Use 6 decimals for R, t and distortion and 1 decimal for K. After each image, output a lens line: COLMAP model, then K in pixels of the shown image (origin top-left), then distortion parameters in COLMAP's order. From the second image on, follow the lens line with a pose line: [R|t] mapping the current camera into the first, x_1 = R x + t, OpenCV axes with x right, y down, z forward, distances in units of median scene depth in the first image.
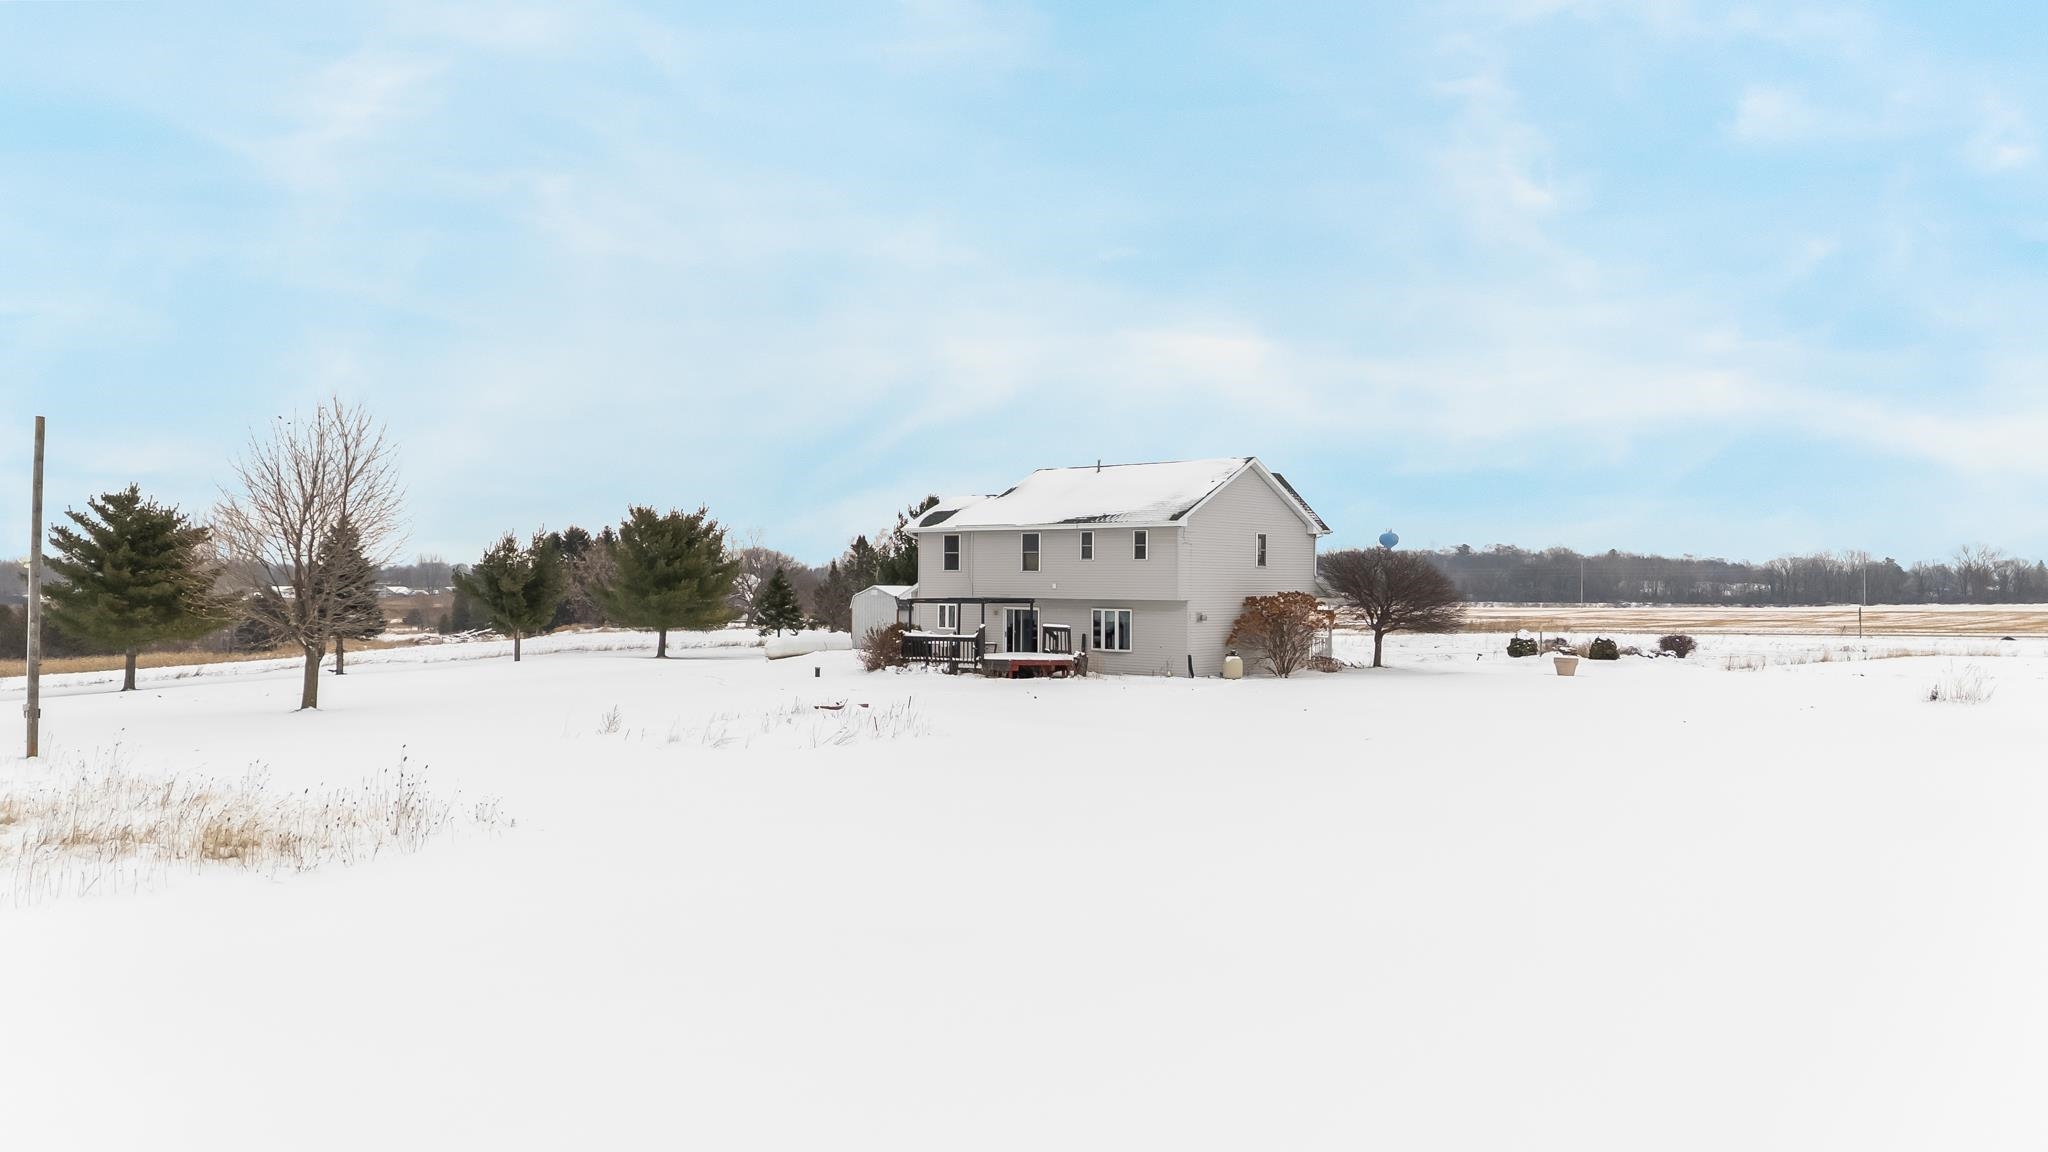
lens RADIAL K [[1493.6, 0, 1024.0], [0, 1493.6, 576.0], [0, 0, 1]] dist [0.094495, -0.109247]
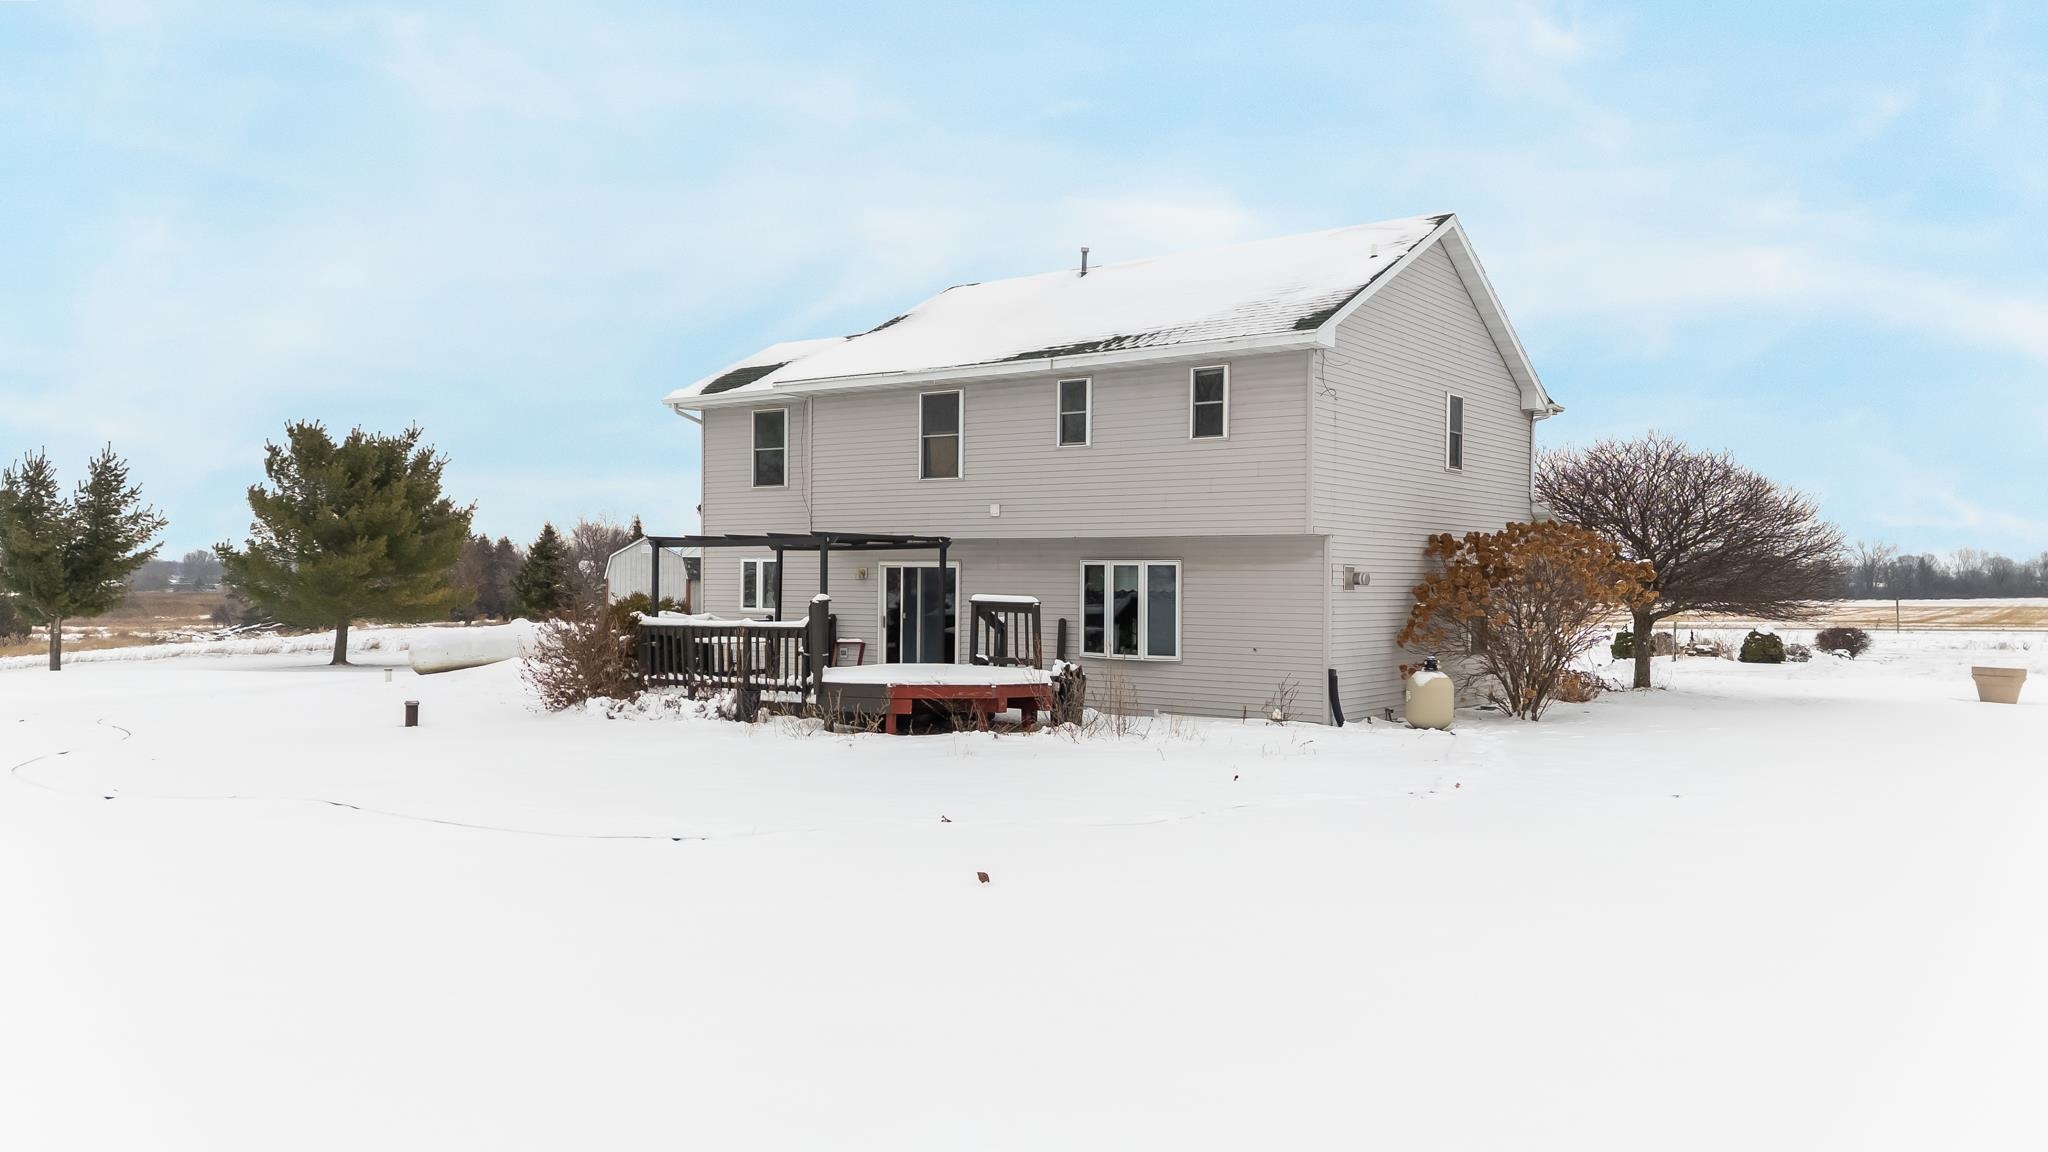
lens RADIAL K [[1493.6, 0, 1024.0], [0, 1493.6, 576.0], [0, 0, 1]] dist [0.094495, -0.109247]
pose [[0.997516, 0.001340, 0.070422, -0.001919], [-0.001447, 0.999998, 0.001468, 0.025732], [-0.070420, -0.001567, 0.997516, 0.571786]]
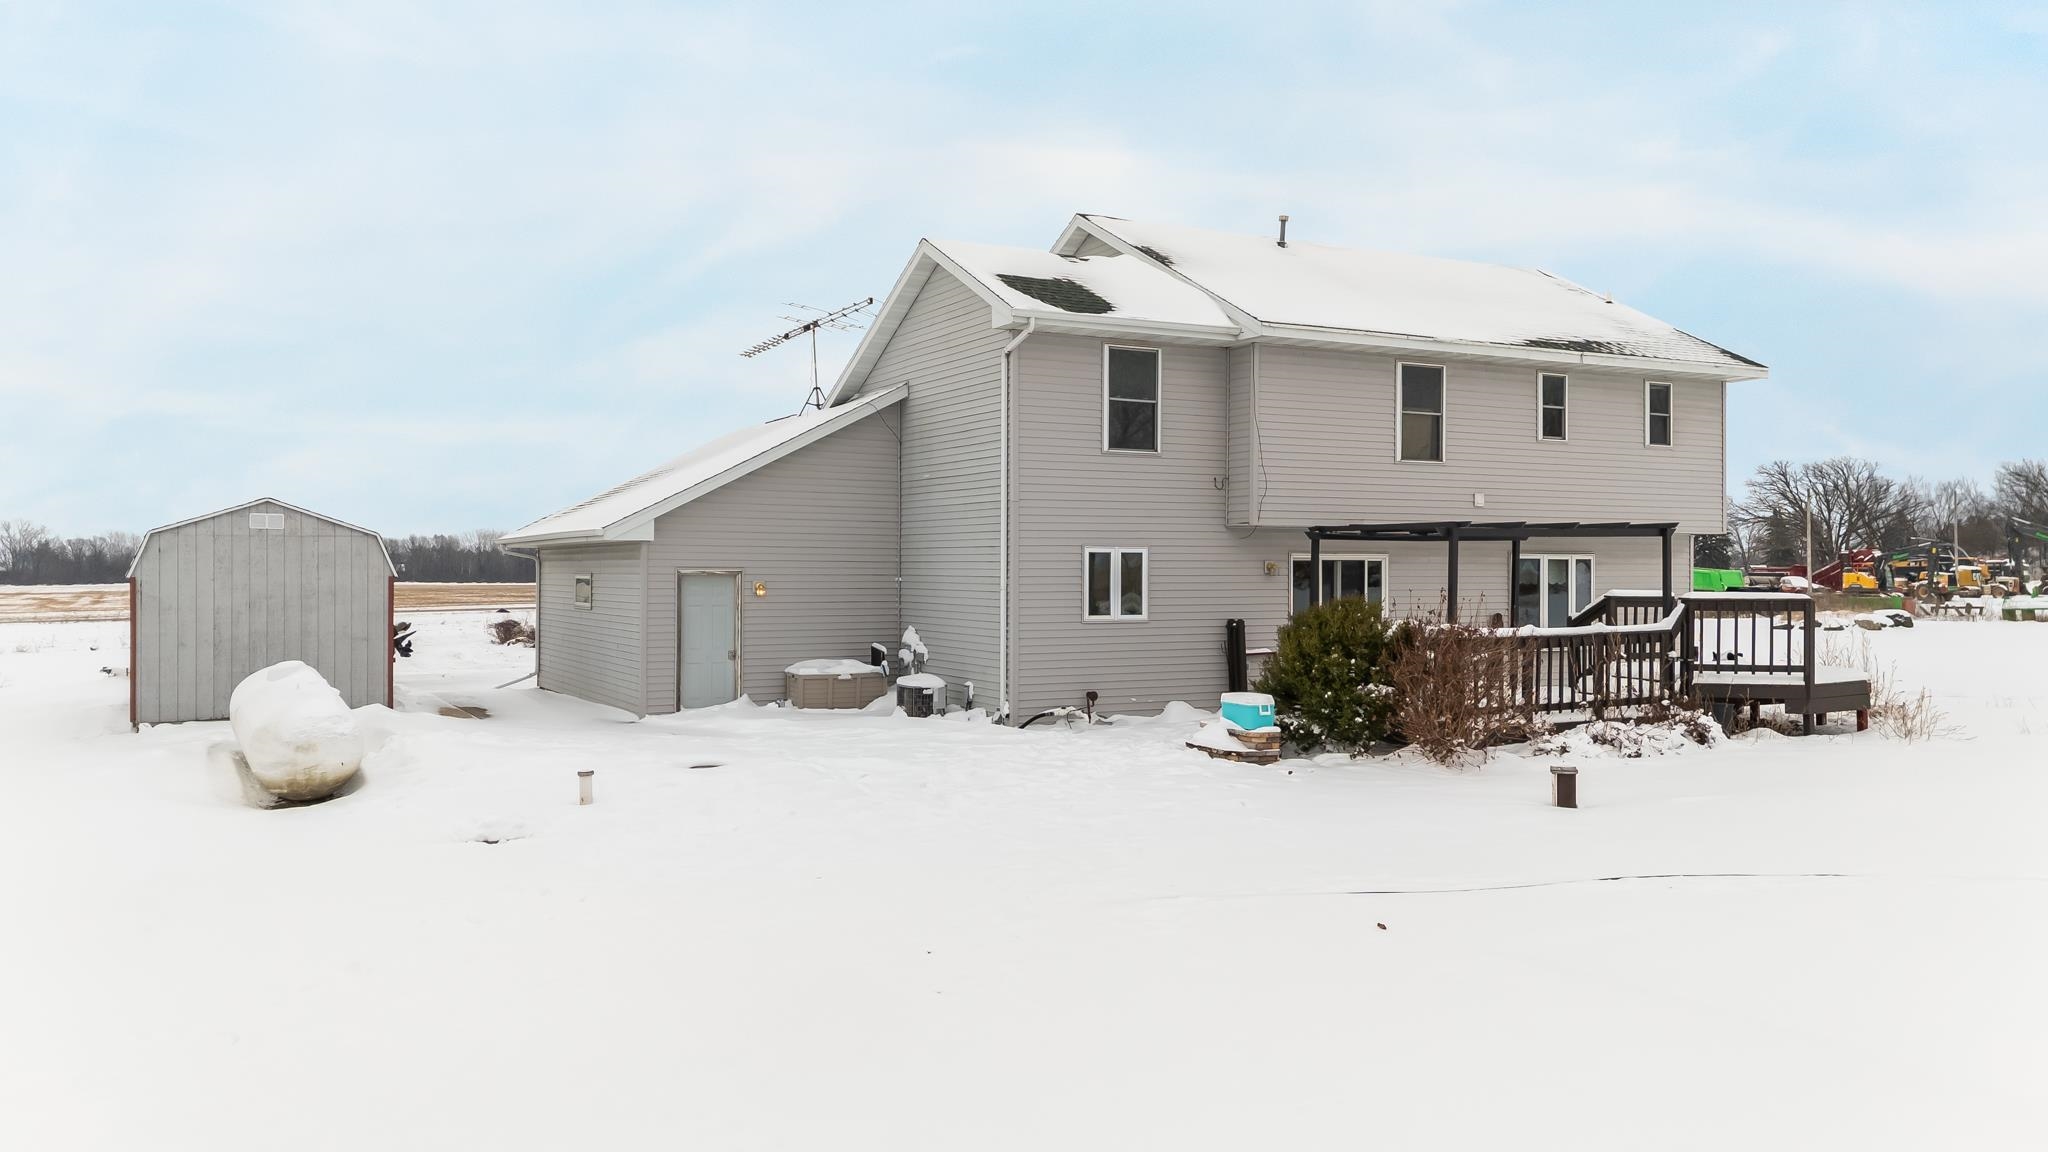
lens RADIAL K [[1493.6, 0, 1024.0], [0, 1493.6, 576.0], [0, 0, 1]] dist [0.094495, -0.109247]
pose [[0.378502, -0.017606, 0.925433, -0.414041], [-0.006695, 0.999741, 0.021758, 0.019601], [-0.925576, -0.014431, 0.378286, 0.971976]]
